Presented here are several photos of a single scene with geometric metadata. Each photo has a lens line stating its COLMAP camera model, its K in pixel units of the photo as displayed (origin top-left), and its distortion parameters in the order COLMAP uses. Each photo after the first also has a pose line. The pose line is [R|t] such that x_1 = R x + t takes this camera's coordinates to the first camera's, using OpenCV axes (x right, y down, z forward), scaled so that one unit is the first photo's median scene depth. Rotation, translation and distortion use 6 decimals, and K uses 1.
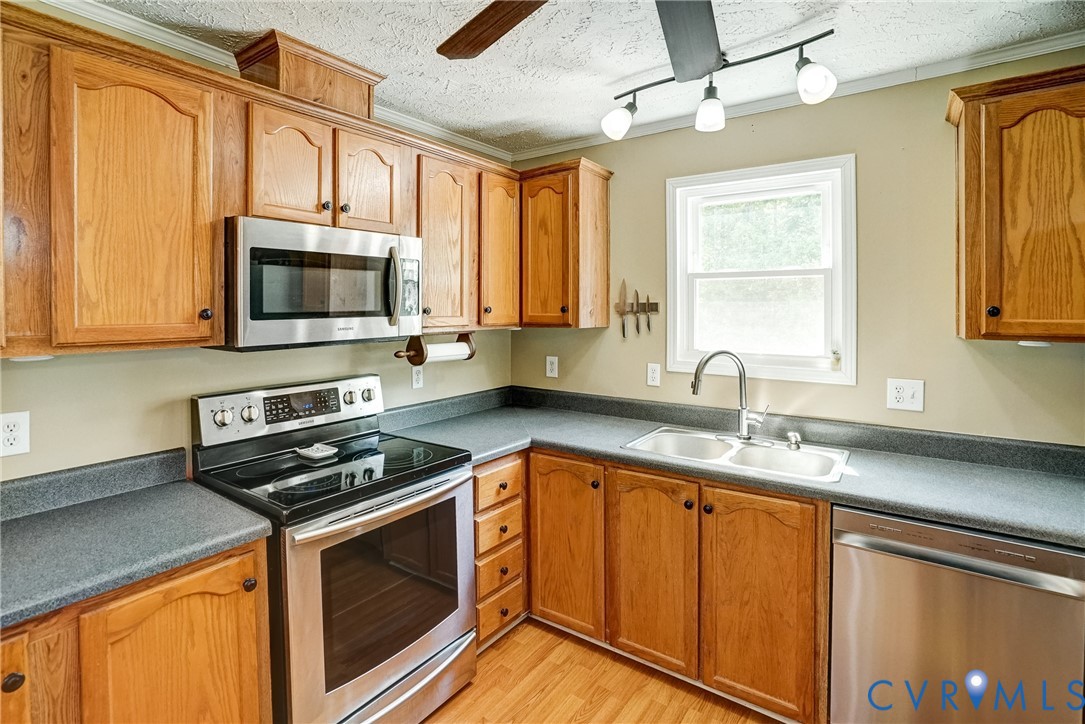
lens RADIAL K [[524.1, 0, 542.2], [0, 524.1, 307.3], [0, 0, 1]] dist [-0.062748, 0.026677]
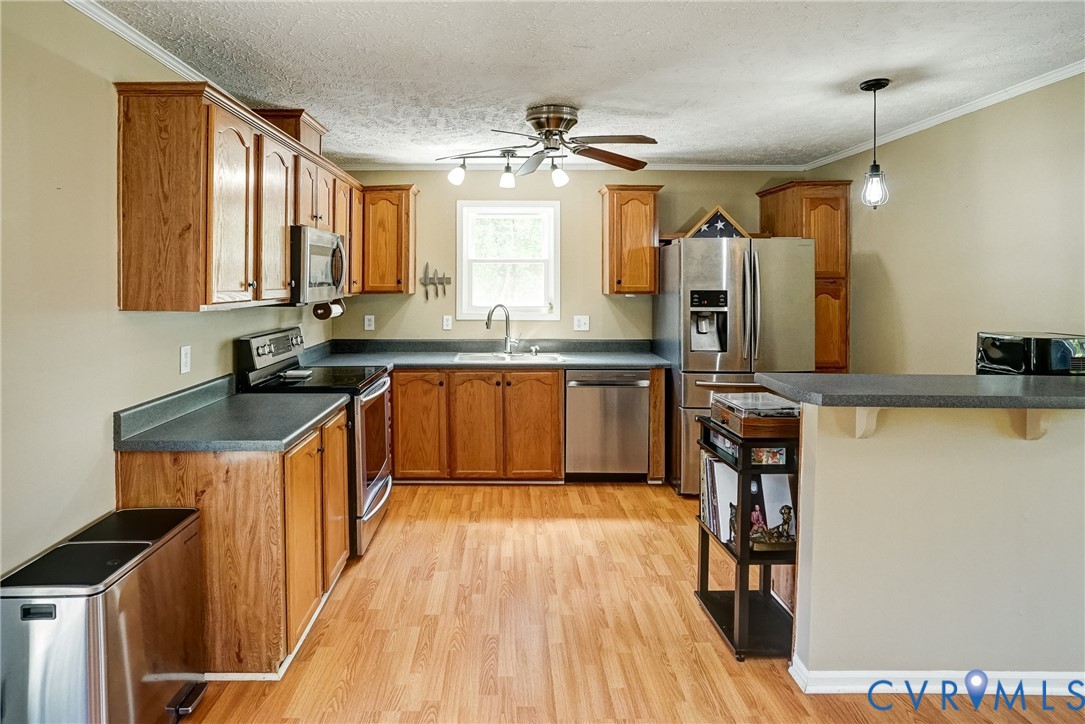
lens RADIAL K [[602.7, 0, 500.8], [0, 602.7, 281.9], [0, 0, 1]] dist [-0.017280, 0.000553]
pose [[0.817057, -0.000417, 0.576556, -0.840920], [0.000342, 1.000000, 0.000239, 0.005375], [-0.576556, 0.000002, 0.817058, -0.697244]]
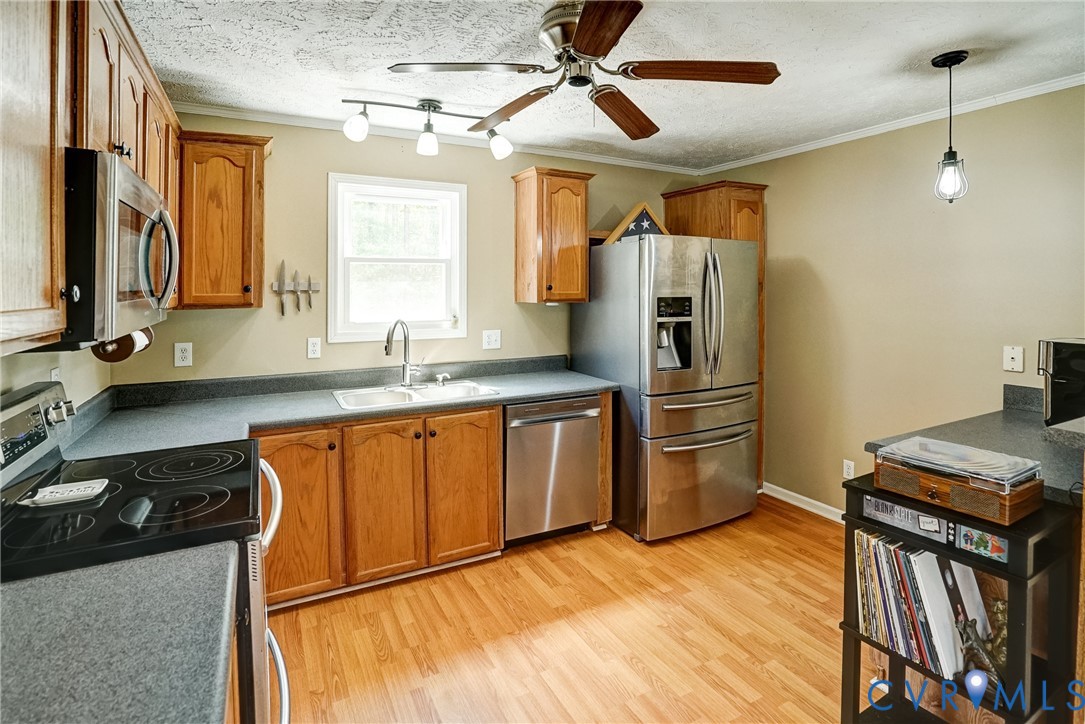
lens RADIAL K [[527.0, 0, 522.6], [0, 527.0, 285.9], [0, 0, 1]] dist [-0.060144, 0.025736]
pose [[0.460748, 0.000739, 0.887531, -0.660775], [0.003983, 0.999988, -0.002901, 0.004648], [-0.887522, 0.004871, 0.460739, 0.125259]]
